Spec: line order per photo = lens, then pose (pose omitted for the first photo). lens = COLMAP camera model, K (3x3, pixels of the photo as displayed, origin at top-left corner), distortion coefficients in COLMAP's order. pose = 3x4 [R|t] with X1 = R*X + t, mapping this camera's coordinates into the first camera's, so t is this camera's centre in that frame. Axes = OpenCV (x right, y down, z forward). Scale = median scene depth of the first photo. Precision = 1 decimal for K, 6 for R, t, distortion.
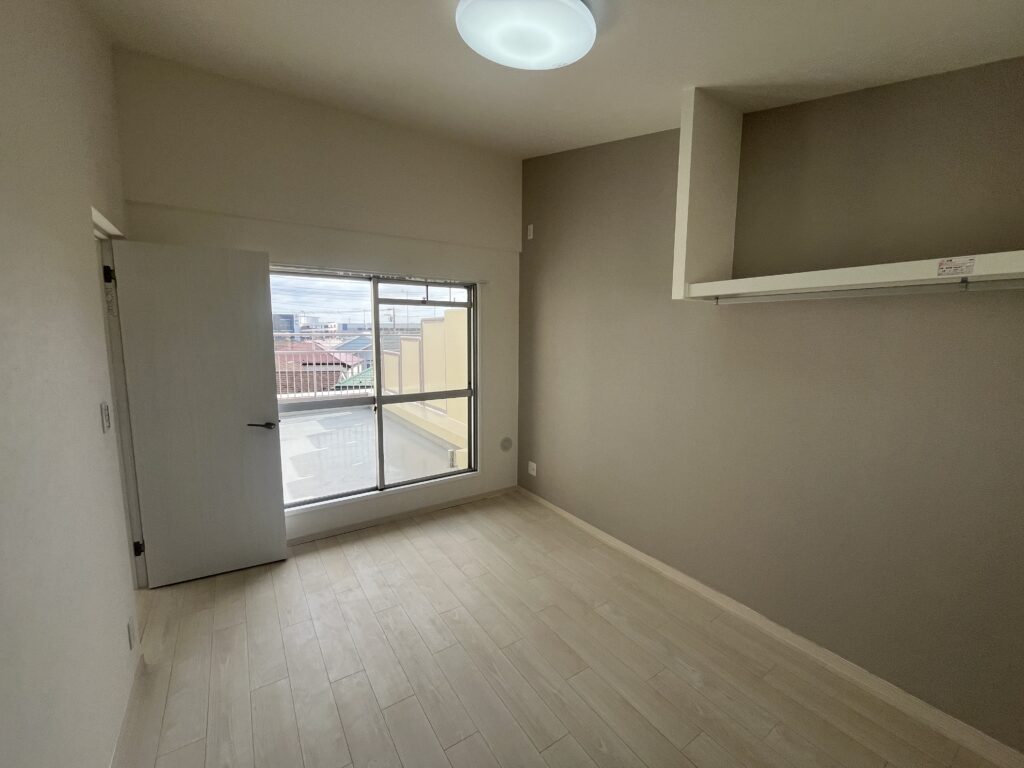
lens RADIAL K [[418.8, 0, 514.7], [0, 418.8, 384.9], [0, 0, 1]] dist [-0.001207, 0.000024]
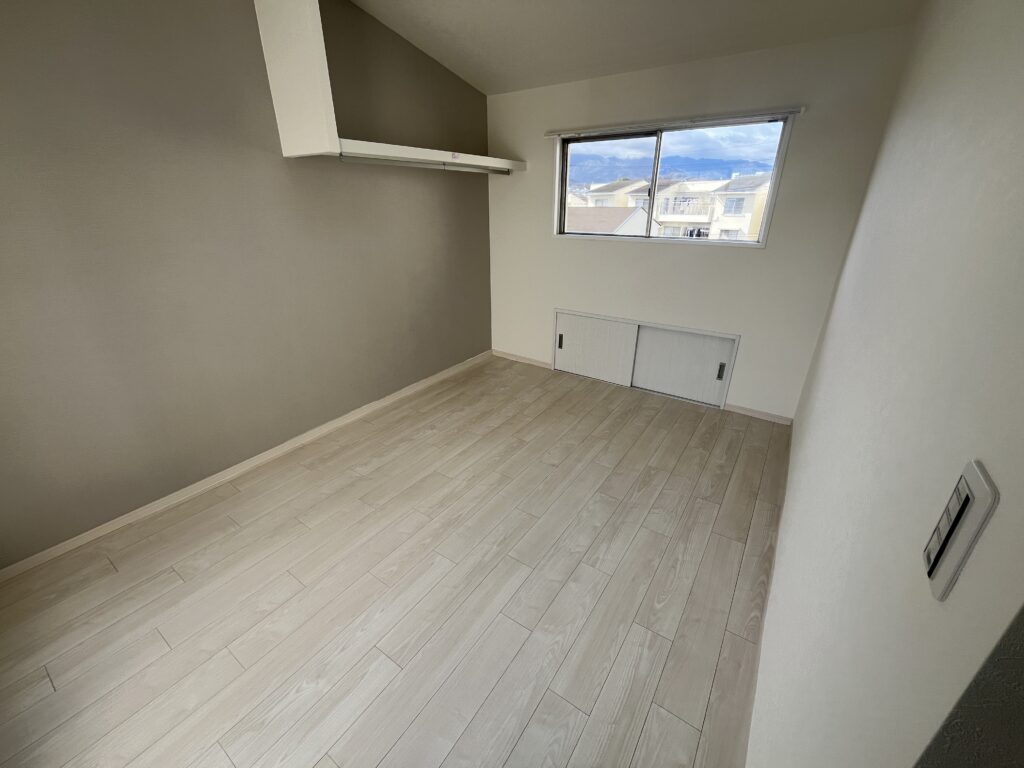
lens RADIAL K [[418.8, 0, 514.5], [0, 418.8, 382.8], [0, 0, 1]] dist [-0.001207, 0.000024]
pose [[-0.360426, -0.387667, 0.848414, -0.775598], [0.114400, 0.884310, 0.452669, -0.107031], [-0.925746, 0.260213, -0.274379, 0.907475]]
